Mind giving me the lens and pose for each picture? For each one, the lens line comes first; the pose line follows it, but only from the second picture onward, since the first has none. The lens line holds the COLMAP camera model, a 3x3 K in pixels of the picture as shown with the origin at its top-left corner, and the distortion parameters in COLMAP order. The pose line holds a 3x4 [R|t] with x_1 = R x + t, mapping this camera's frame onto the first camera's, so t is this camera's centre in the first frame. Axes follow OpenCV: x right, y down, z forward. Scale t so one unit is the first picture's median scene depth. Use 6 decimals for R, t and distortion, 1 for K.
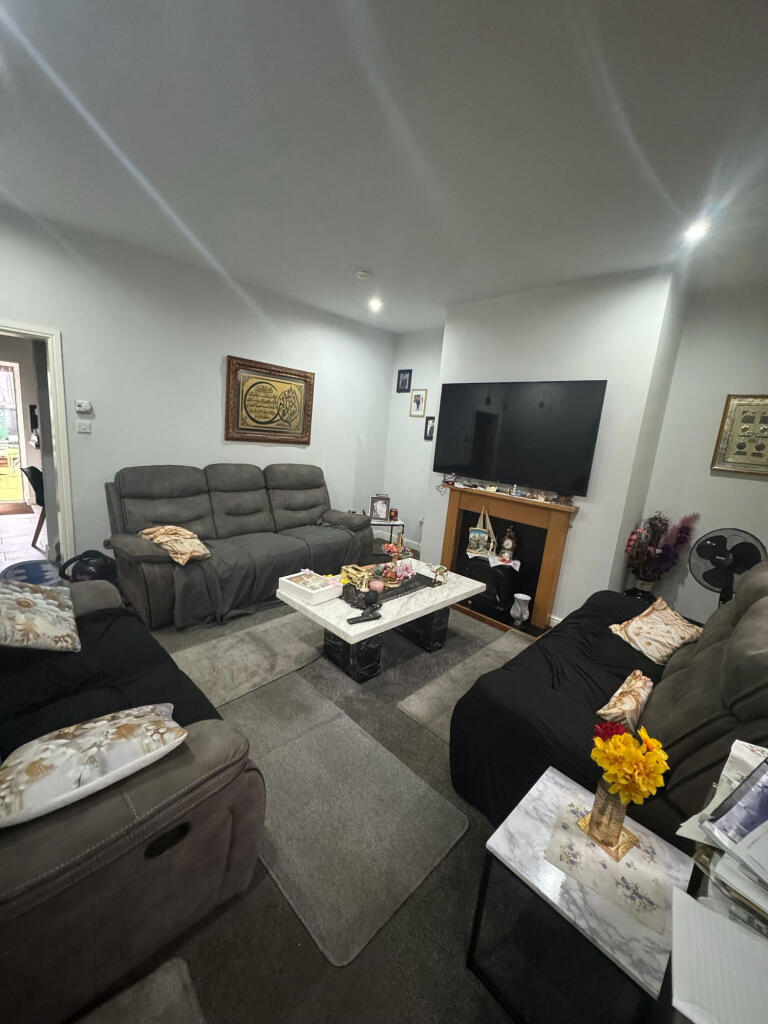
lens RADIAL K [[409.6, 0, 383.5], [0, 409.6, 510.8], [0, 0, 1]] dist [-0.006266, 0.001244]
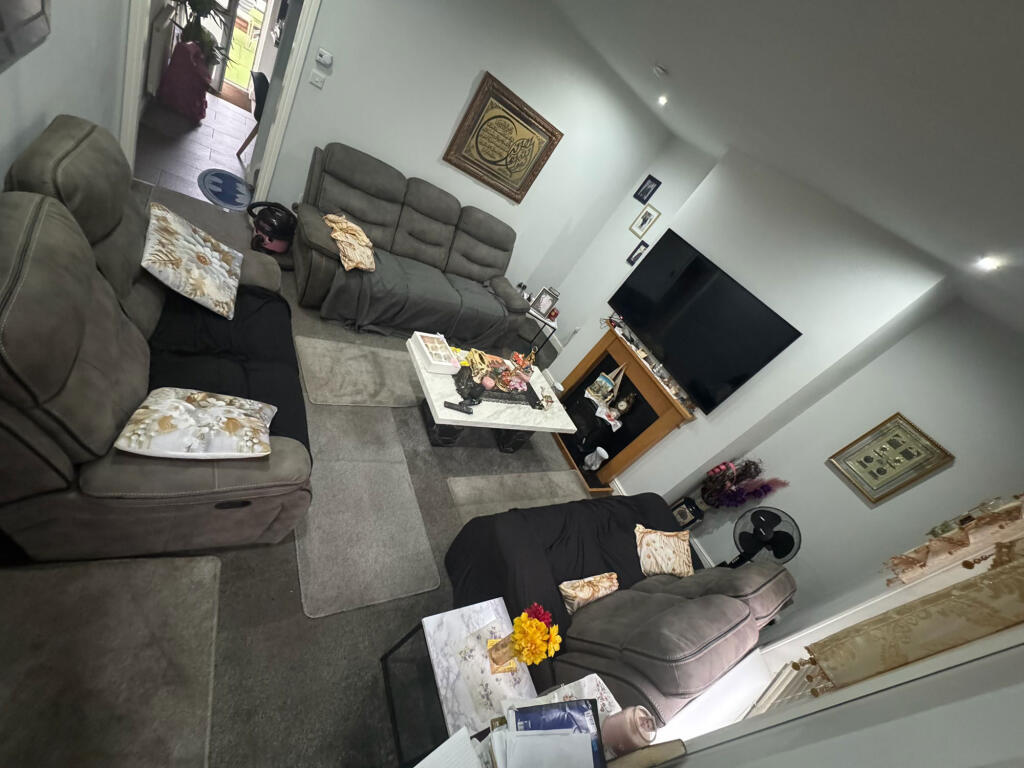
lens RADIAL K [[409.6, 0, 510.4], [0, 409.6, 386.0], [0, 0, 1]] dist [-0.006266, 0.001244]
pose [[0.847215, 0.531040, 0.014912, 0.021143], [-0.509061, 0.803482, 0.308664, -0.170332], [0.151931, -0.269096, 0.951054, -0.040236]]
